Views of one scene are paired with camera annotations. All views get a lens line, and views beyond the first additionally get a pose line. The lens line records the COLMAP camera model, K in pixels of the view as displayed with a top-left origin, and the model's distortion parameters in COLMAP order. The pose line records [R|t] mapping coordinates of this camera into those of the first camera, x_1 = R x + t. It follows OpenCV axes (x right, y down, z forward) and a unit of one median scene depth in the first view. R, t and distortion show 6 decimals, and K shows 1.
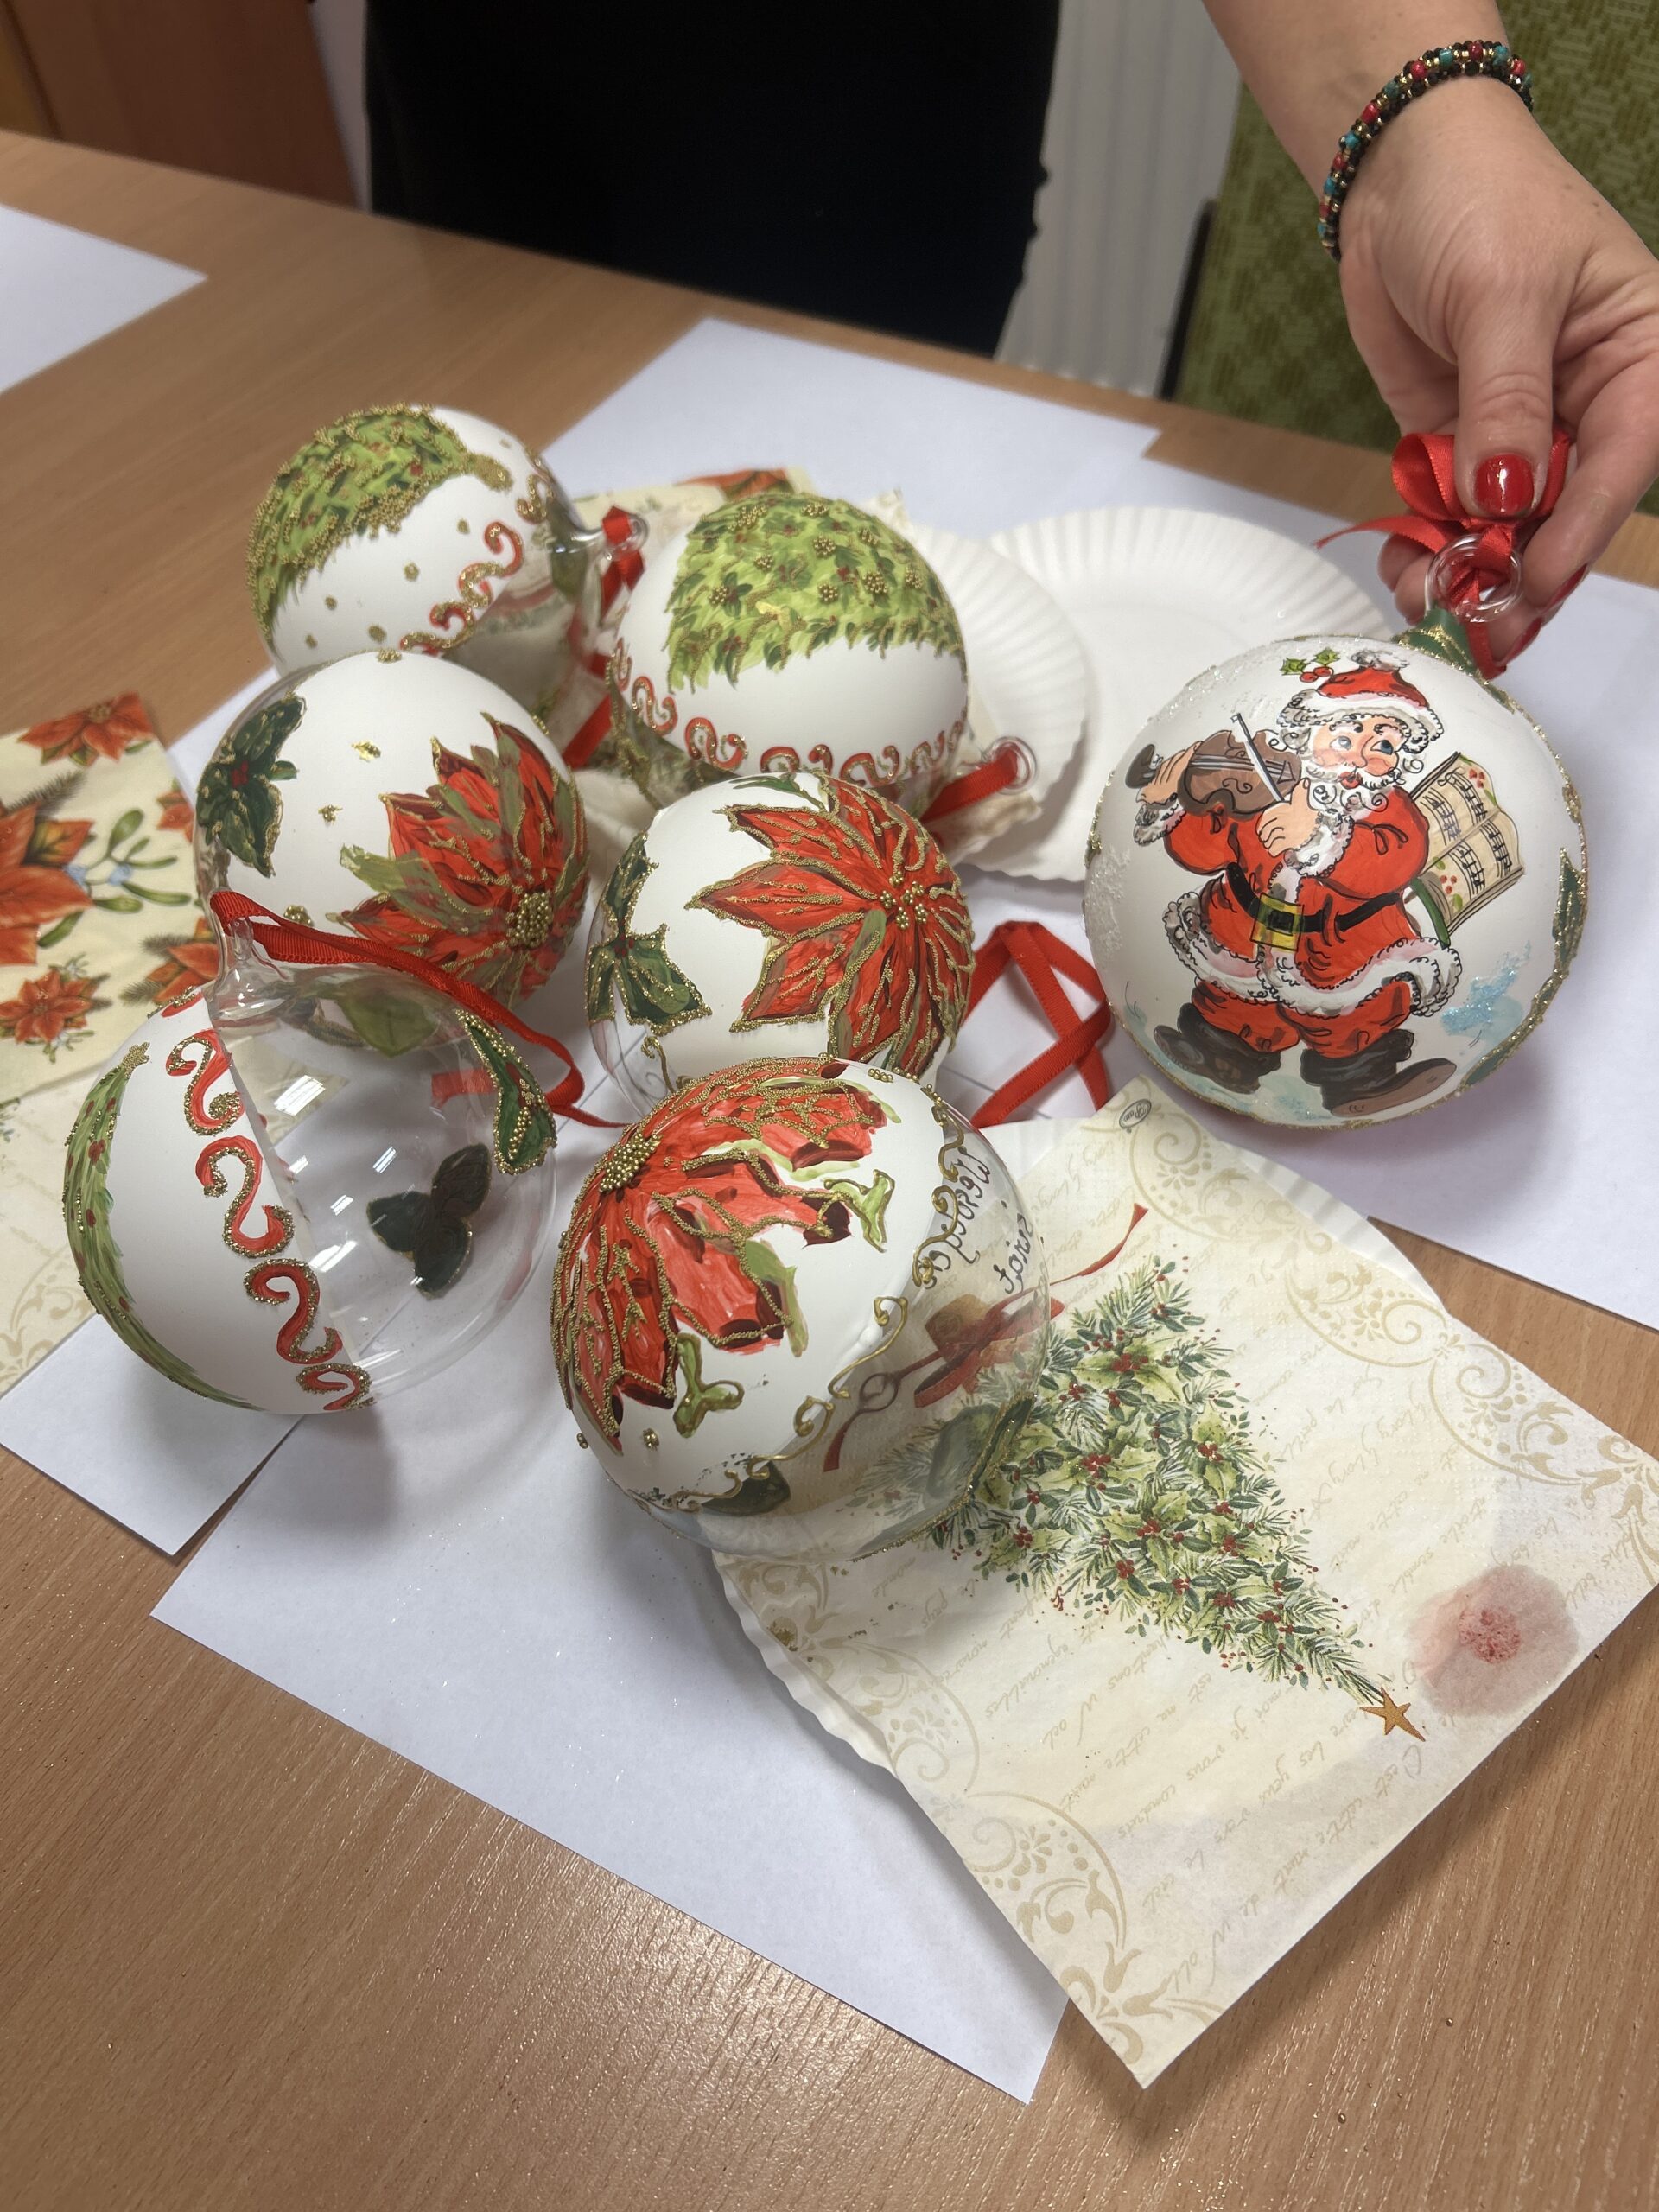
lens RADIAL K [[1696.0, 0, 829.5], [0, 1696.0, 1106.0], [0, 0, 1]] dist [0.107692, -0.307256]
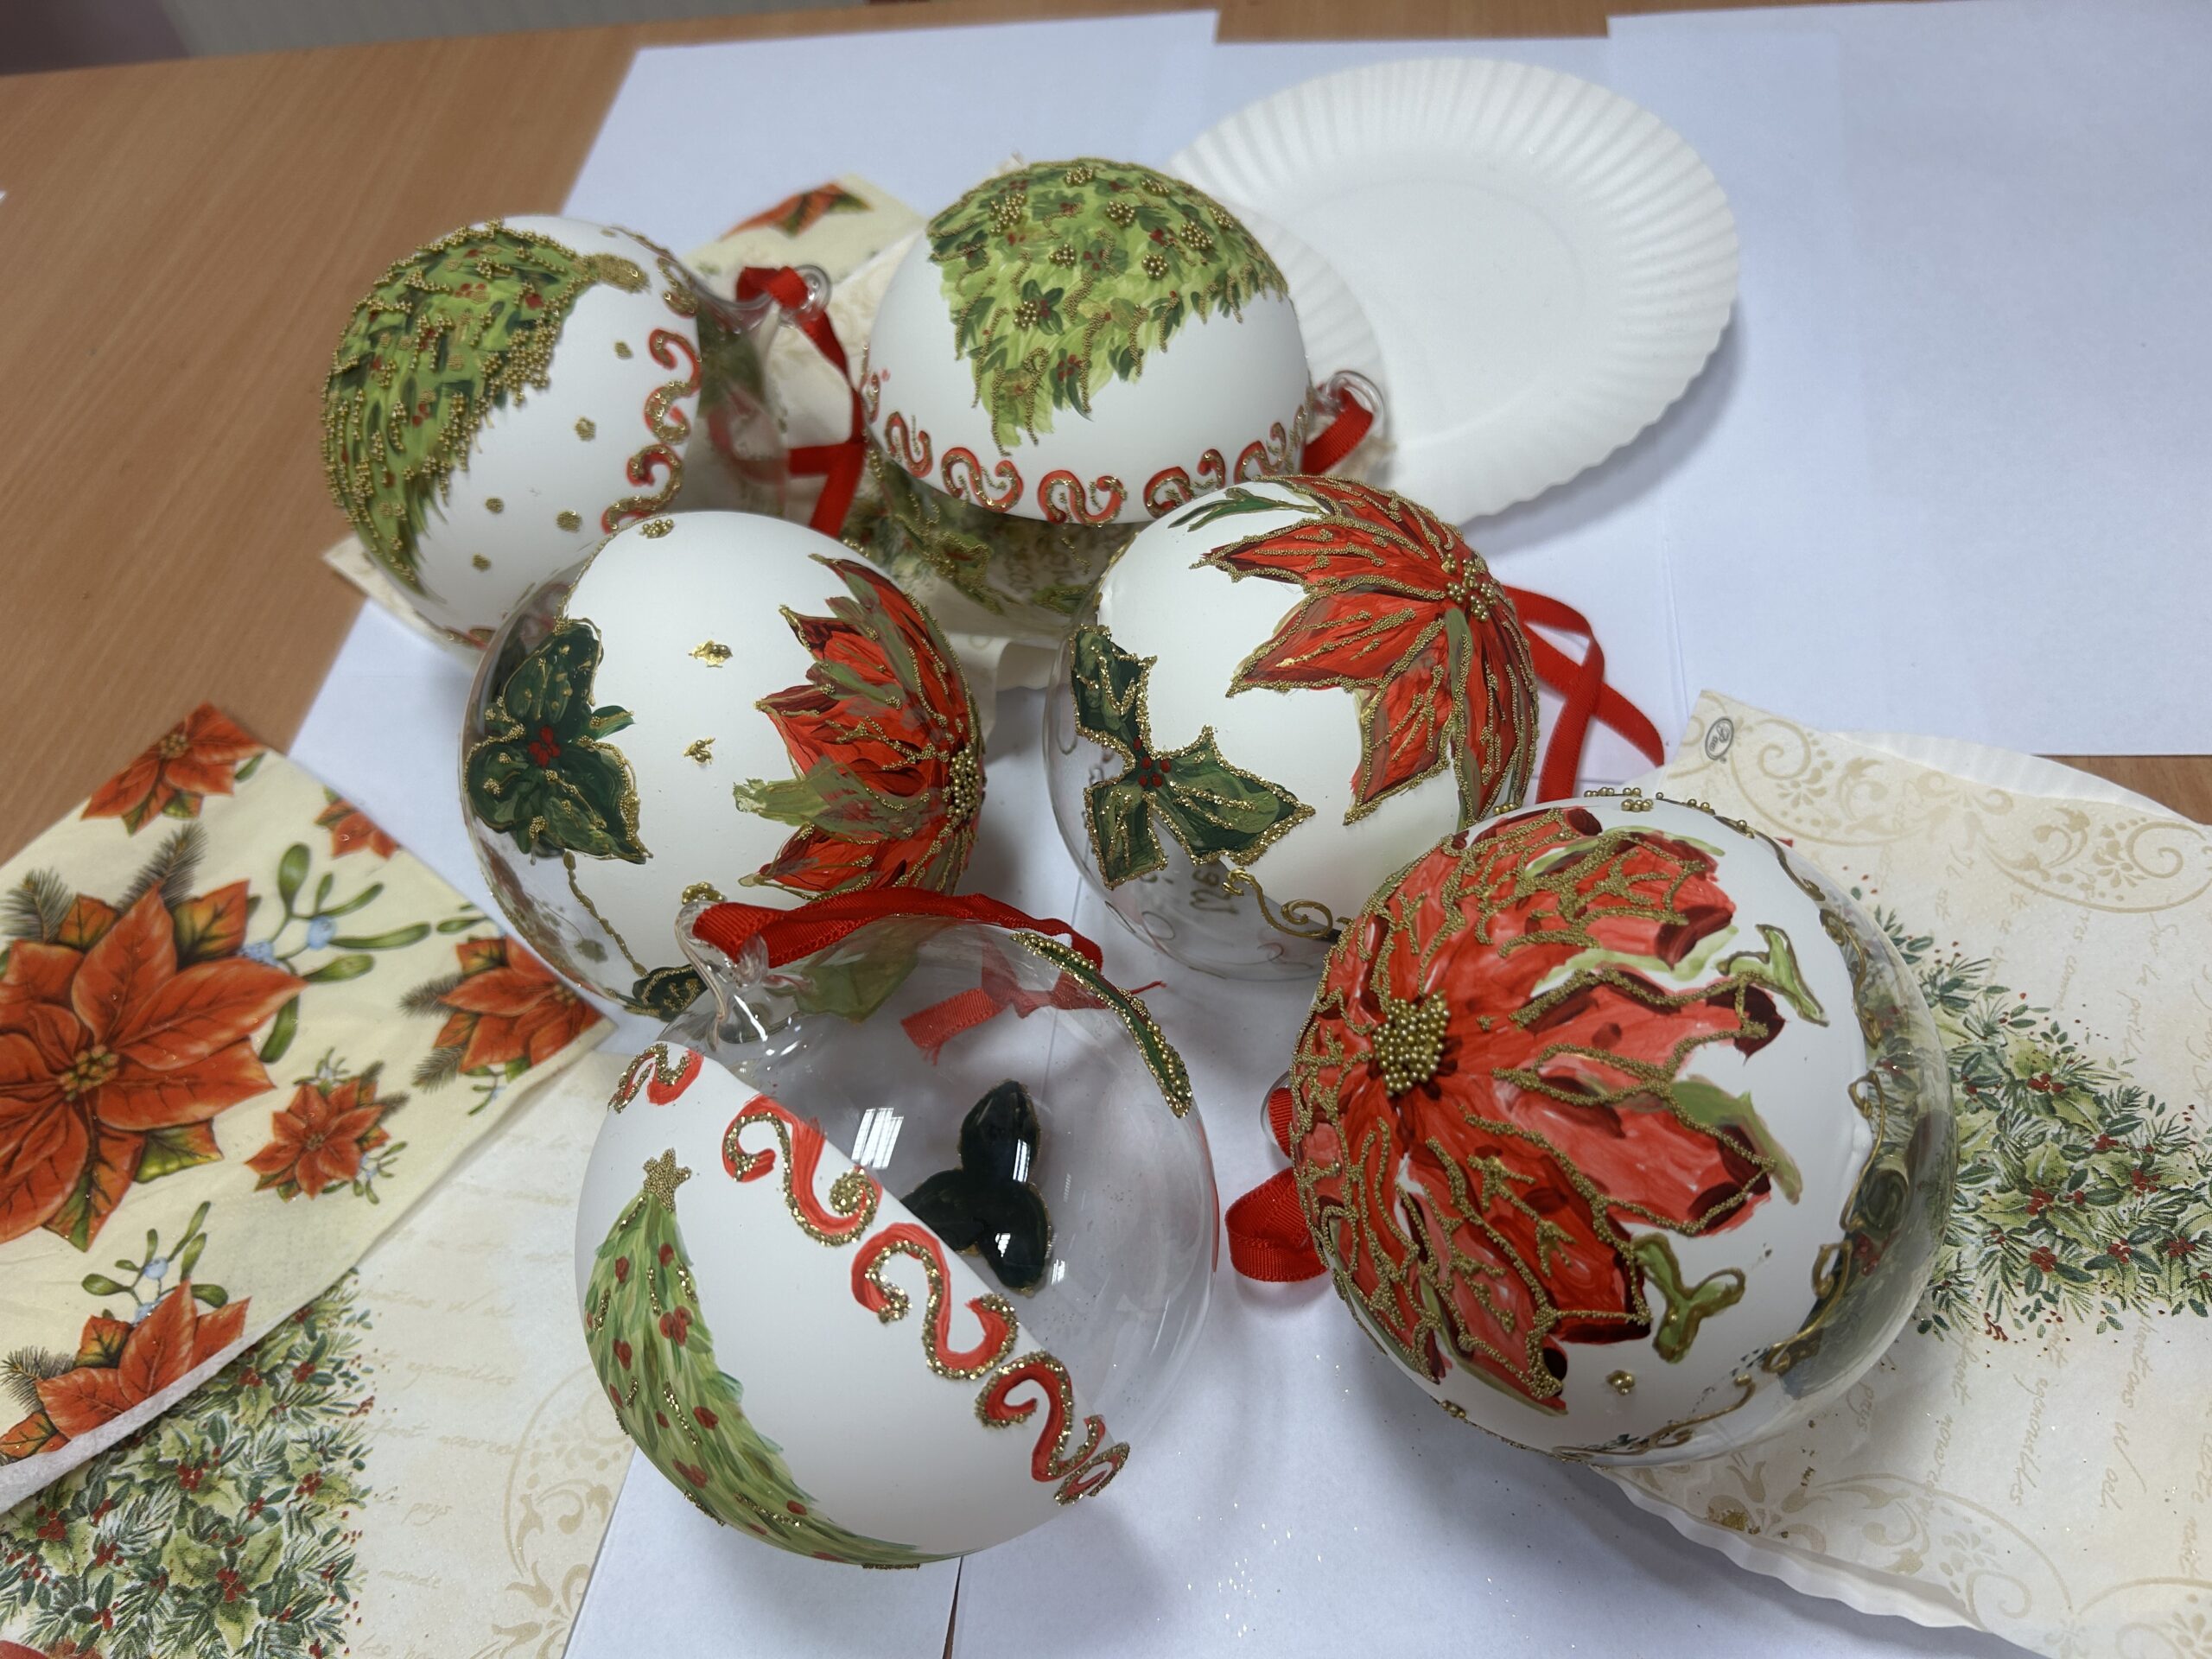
lens RADIAL K [[1690.6, 0, 1105.3], [0, 1690.6, 838.1], [0, 0, 1]] dist [0.008961, 0.001195]
pose [[0.912596, -0.369519, 0.174998, -0.293873], [0.365924, 0.929100, 0.053596, -0.119737], [-0.182395, 0.015125, 0.983109, 0.273096]]
